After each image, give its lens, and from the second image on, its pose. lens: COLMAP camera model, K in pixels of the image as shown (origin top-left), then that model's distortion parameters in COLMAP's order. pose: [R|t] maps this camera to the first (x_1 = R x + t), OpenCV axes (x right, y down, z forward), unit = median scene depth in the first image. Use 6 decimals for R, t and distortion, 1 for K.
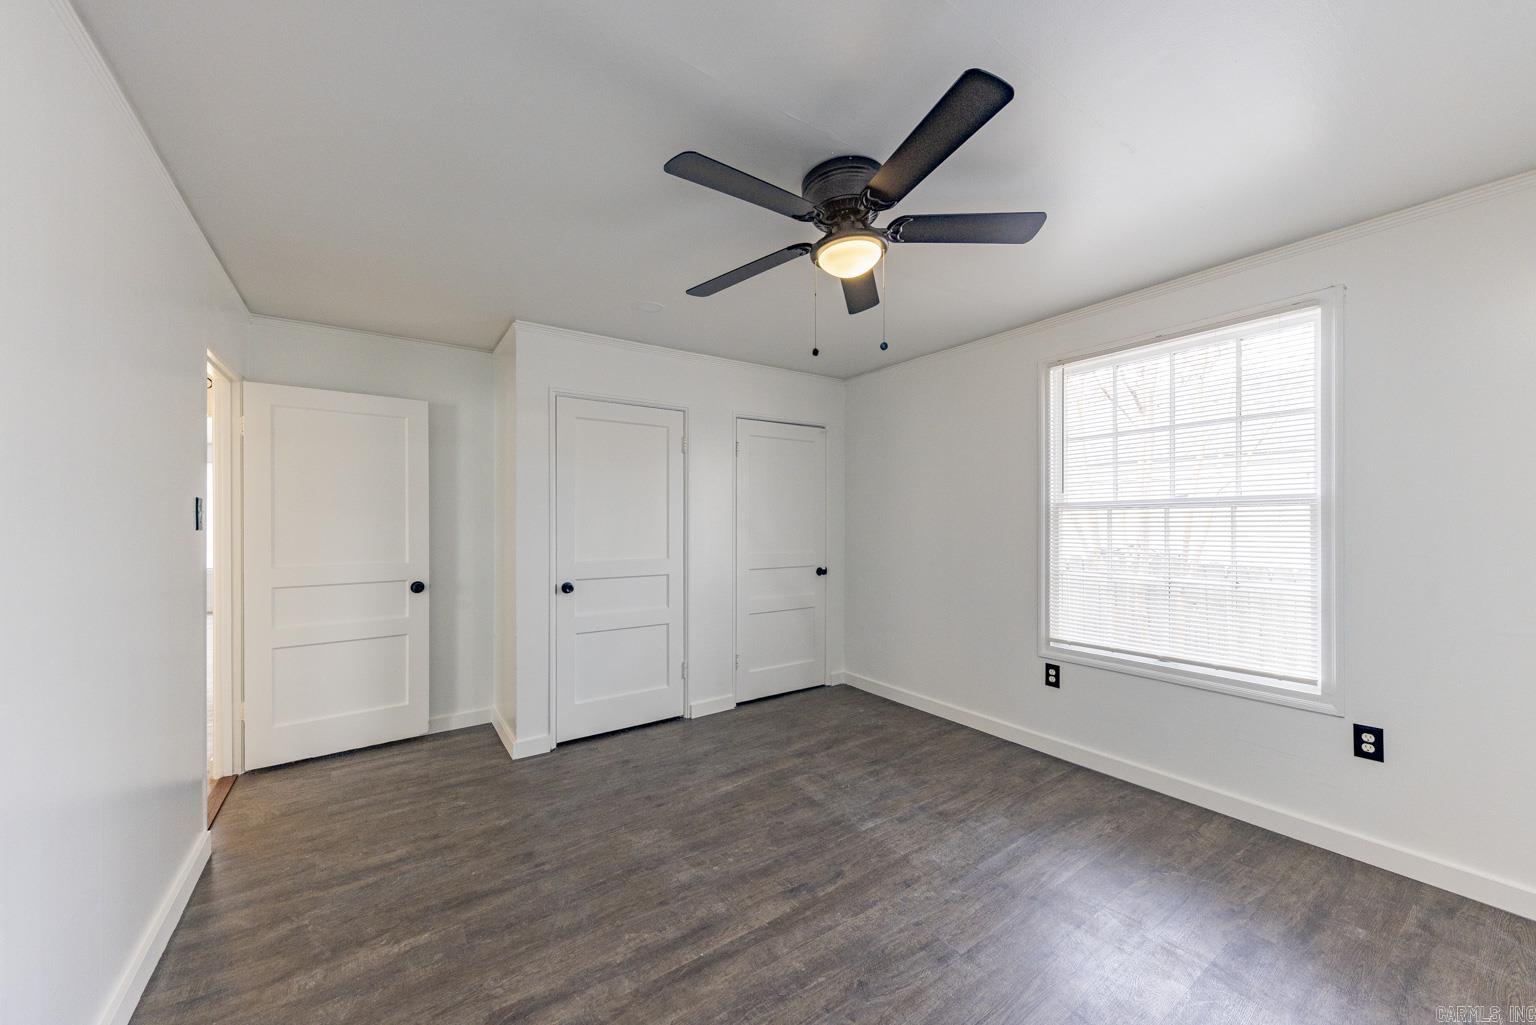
lens RADIAL K [[553.0, 0, 773.5], [0, 553.0, 516.0], [0, 0, 1]] dist [0.000005, -0.000147]
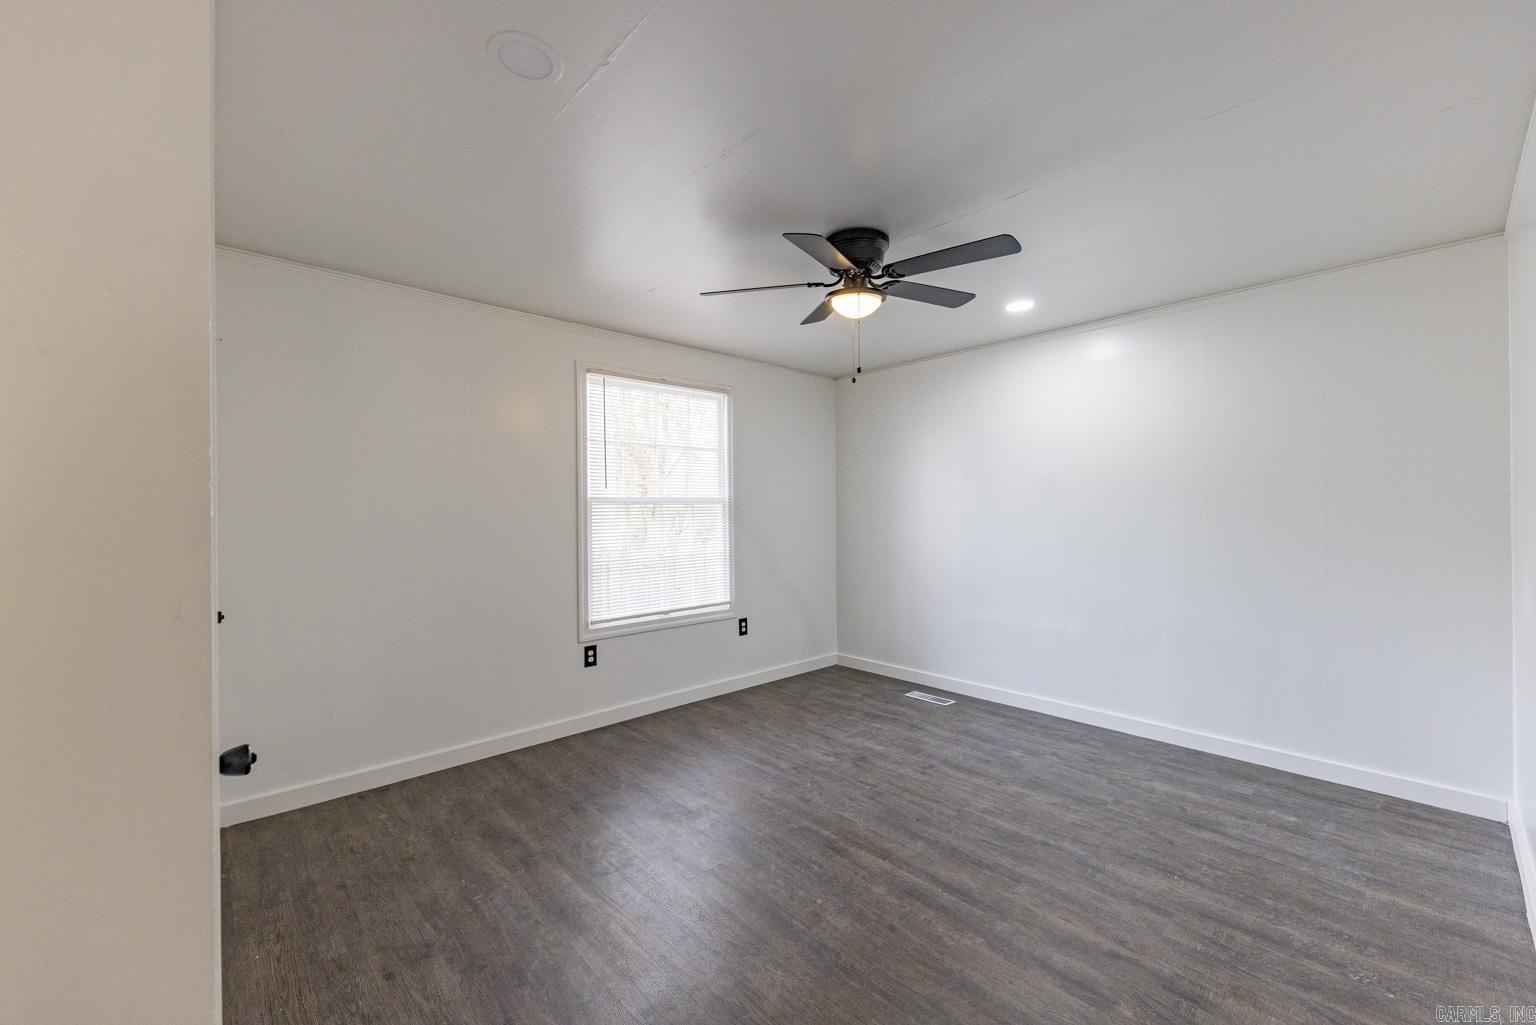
lens RADIAL K [[590.1, 0, 766.8], [0, 590.1, 515.0], [0, 0, 1]] dist [0.013120, -0.000113]
pose [[-0.096430, -0.005985, 0.995322, -0.793863], [-0.000217, 0.999982, 0.005992, 0.004871], [-0.995340, 0.000362, -0.096429, 0.891474]]
